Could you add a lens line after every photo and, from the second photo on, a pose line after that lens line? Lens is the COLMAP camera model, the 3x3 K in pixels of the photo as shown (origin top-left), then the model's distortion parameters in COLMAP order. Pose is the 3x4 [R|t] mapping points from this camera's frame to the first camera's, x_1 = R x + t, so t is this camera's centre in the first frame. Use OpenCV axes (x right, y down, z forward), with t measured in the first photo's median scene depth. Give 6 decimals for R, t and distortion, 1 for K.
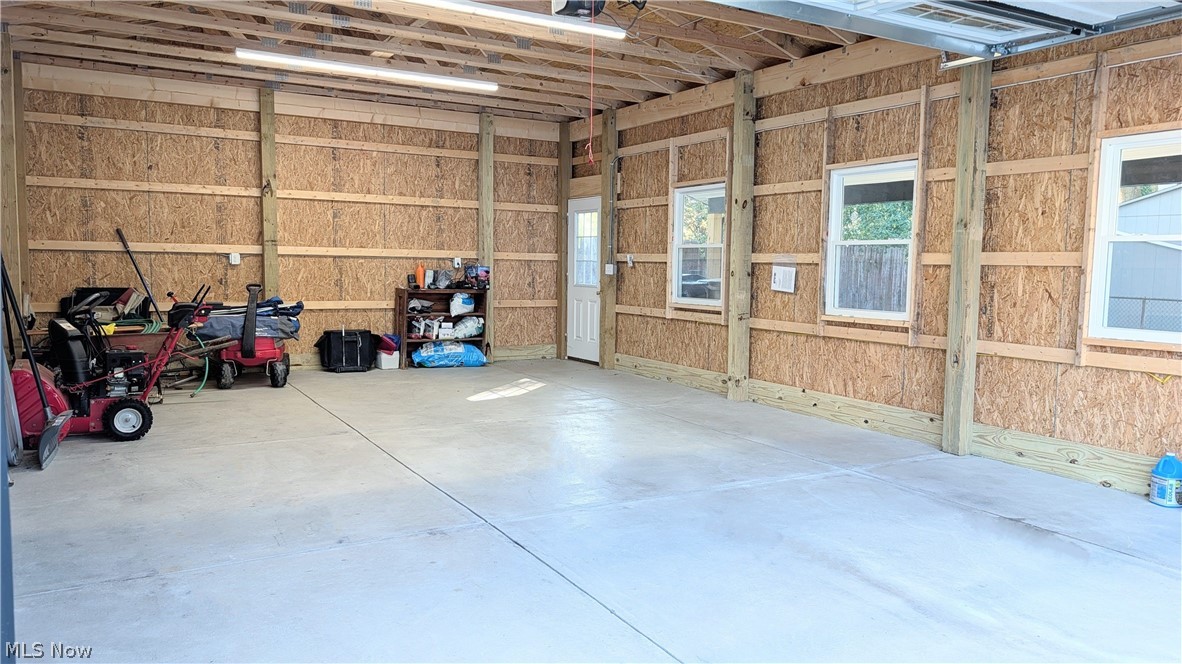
lens RADIAL K [[839.2, 0, 591.0], [0, 839.2, 332.0], [0, 0, 1]] dist [0.025219, -0.030600]
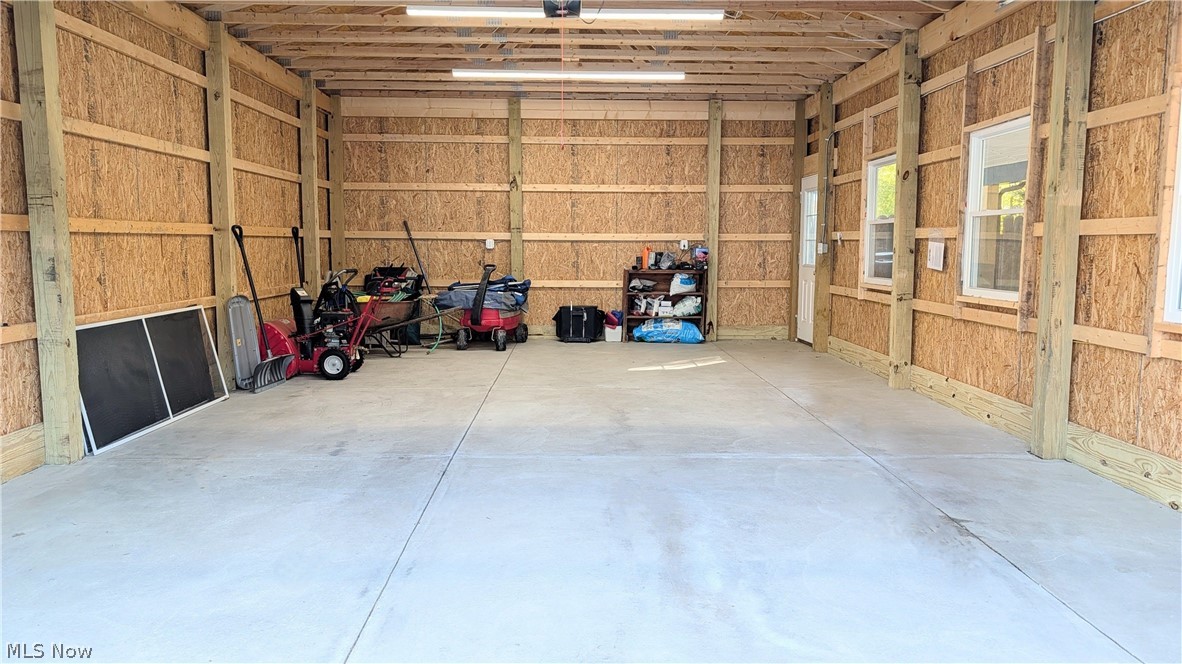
lens RADIAL K [[839.2, 0, 591.0], [0, 839.2, 332.0], [0, 0, 1]] dist [0.025219, -0.030600]
pose [[0.878635, 0.035982, -0.476136, 0.318381], [-0.028692, 0.999333, 0.022574, 0.008616], [0.476631, -0.006173, 0.879082, 0.021521]]
